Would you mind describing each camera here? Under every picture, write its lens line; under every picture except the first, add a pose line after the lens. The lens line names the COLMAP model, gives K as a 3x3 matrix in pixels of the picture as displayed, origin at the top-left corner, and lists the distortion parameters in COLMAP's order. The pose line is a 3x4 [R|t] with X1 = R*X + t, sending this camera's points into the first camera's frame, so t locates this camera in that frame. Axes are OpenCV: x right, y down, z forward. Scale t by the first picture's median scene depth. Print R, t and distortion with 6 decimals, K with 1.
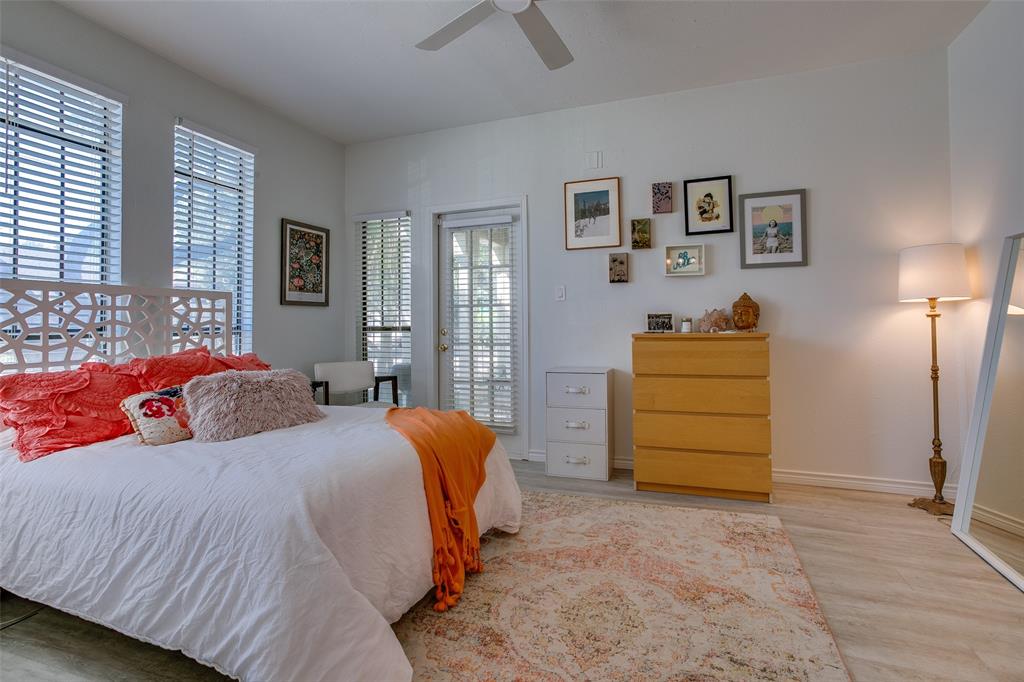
lens RADIAL K [[500.9, 0, 513.2], [0, 500.9, 314.6], [0, 0, 1]] dist [-0.016410, 0.007998]
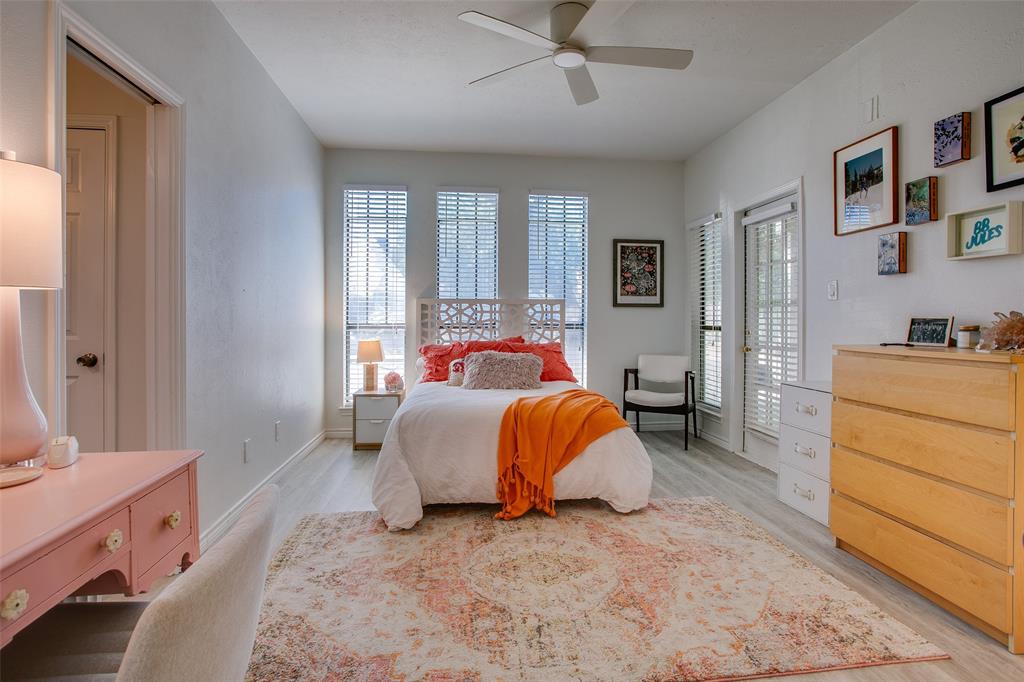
lens RADIAL K [[500.9, 0, 507.2], [0, 500.9, 322.0], [0, 0, 1]] dist [-0.016410, 0.007998]
pose [[0.453134, 0.019422, -0.891231, 0.864332], [0.007679, 0.999641, 0.025689, -0.024408], [0.891409, -0.018484, 0.452822, 0.257594]]
